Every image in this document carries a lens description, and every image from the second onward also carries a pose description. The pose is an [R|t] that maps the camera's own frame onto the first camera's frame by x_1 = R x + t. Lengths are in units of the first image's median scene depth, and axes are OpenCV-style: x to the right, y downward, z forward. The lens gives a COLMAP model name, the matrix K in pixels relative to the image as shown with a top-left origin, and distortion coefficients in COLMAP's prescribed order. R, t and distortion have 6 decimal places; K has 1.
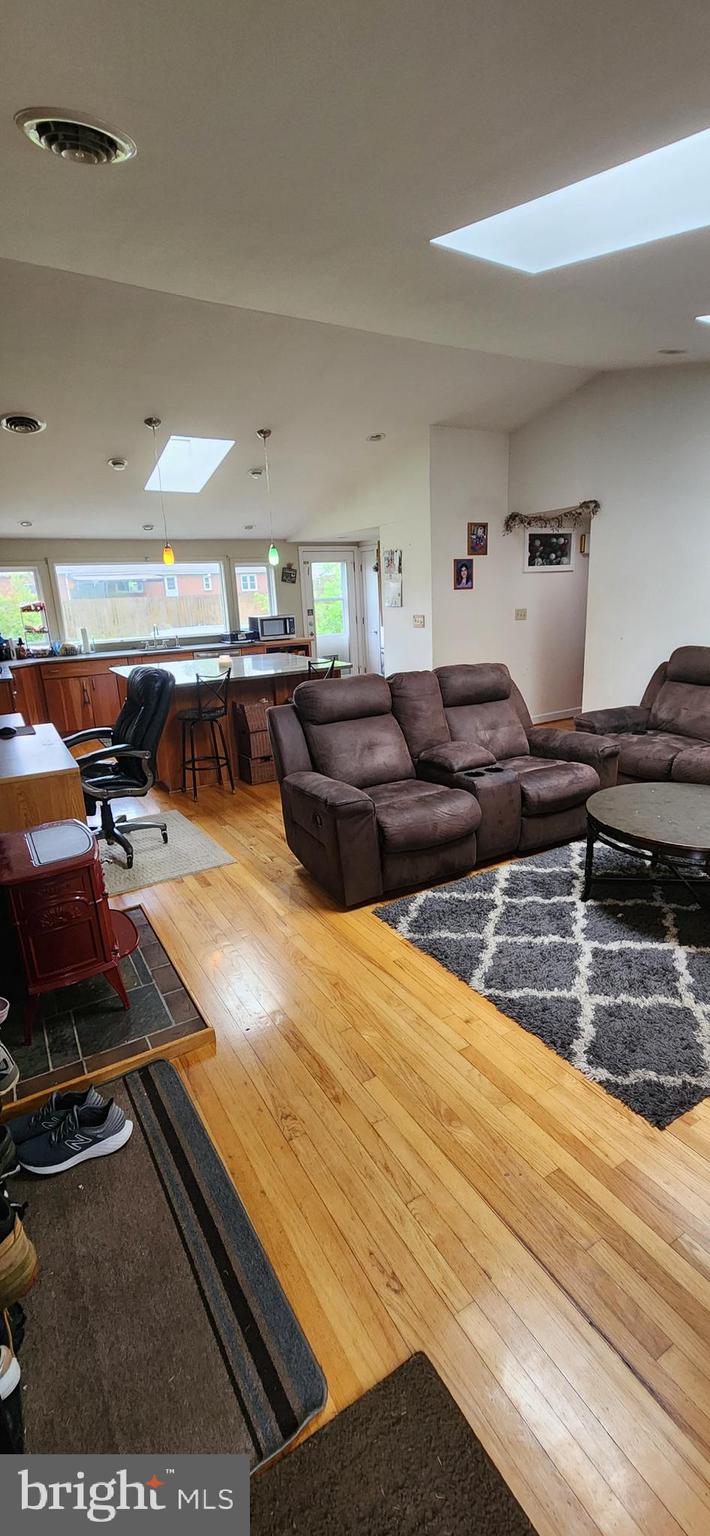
lens RADIAL K [[632.3, 0, 355.0], [0, 632.3, 768.0], [0, 0, 1]] dist [-0.001914, 0.000001]
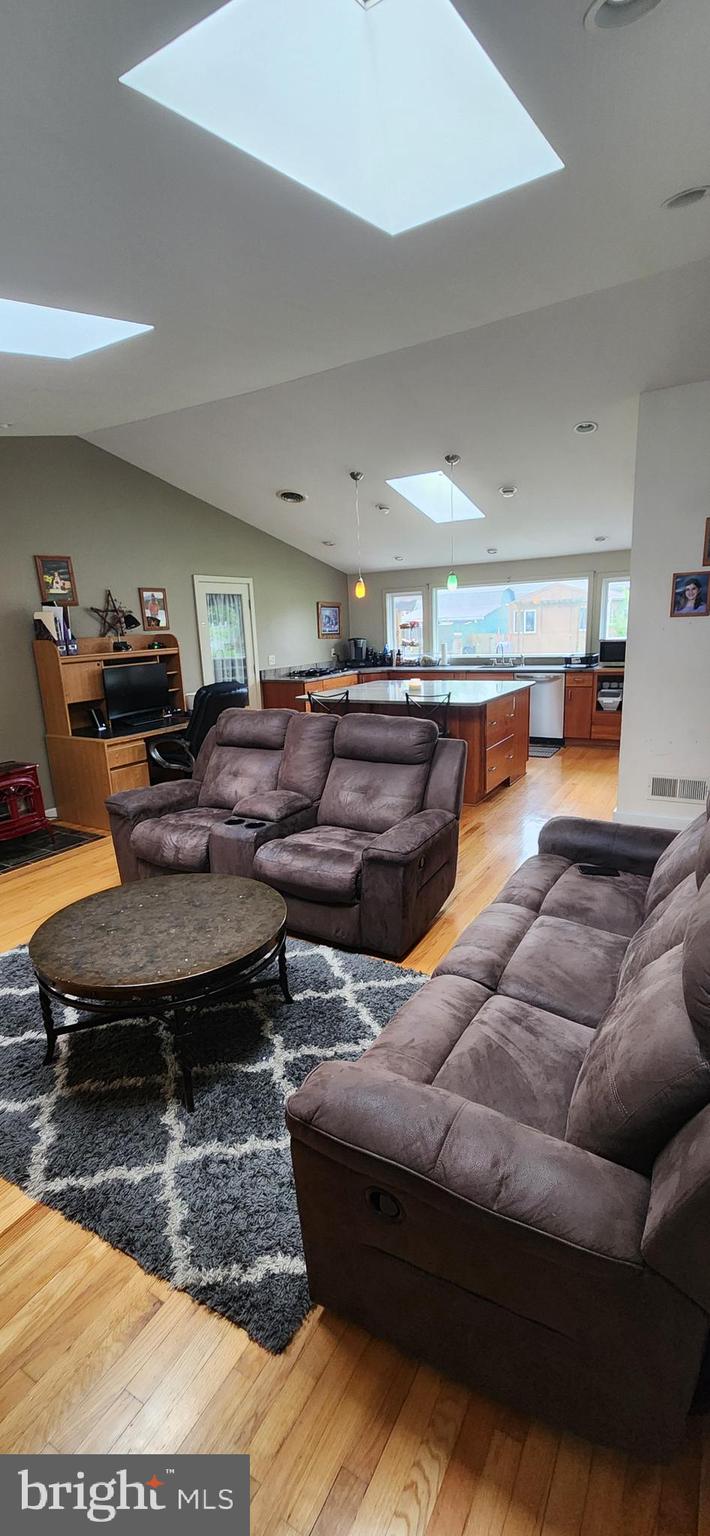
lens RADIAL K [[632.3, 0, 355.0], [0, 632.3, 768.0], [0, 0, 1]] dist [-0.001914, 0.000001]
pose [[0.480245, 0.213927, -0.850647, 0.560332], [-0.214261, 0.969035, 0.122735, -0.119941], [0.850563, 0.123318, 0.511210, 0.335970]]
